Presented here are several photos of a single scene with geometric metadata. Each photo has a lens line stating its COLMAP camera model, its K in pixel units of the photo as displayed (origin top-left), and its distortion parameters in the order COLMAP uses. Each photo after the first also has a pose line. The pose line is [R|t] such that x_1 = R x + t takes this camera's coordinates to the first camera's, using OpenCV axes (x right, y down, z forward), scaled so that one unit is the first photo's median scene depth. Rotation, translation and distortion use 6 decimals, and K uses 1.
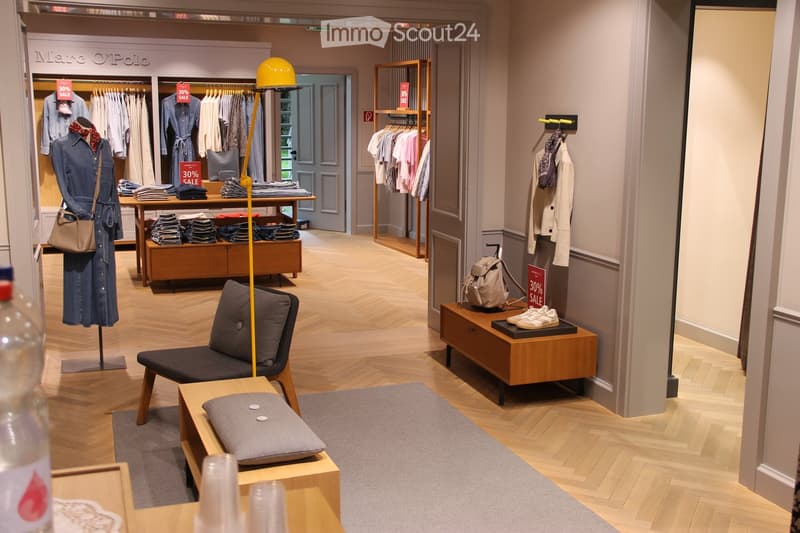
lens RADIAL K [[951.7, 0, 399.0], [0, 951.7, 266.3], [0, 0, 1]] dist [0.005919, 0.000000]
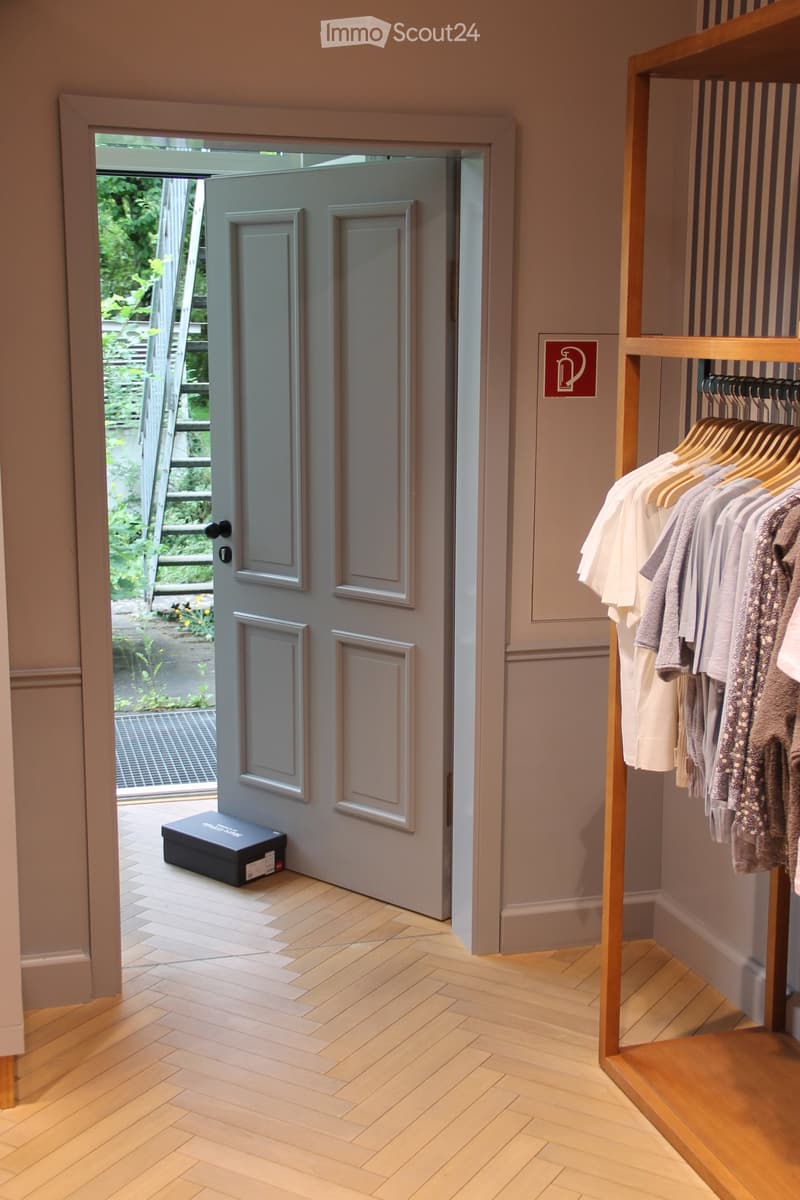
lens RADIAL K [[1427.6, 0, 402.5], [0, 1427.6, 601.4], [0, 0, 1]] dist [0.005919, 0.000000]
pose [[0.994895, 0.014658, -0.099843, -0.037138], [-0.012394, 0.999653, 0.023260, -0.117956], [0.100149, -0.021904, 0.994731, 0.715283]]
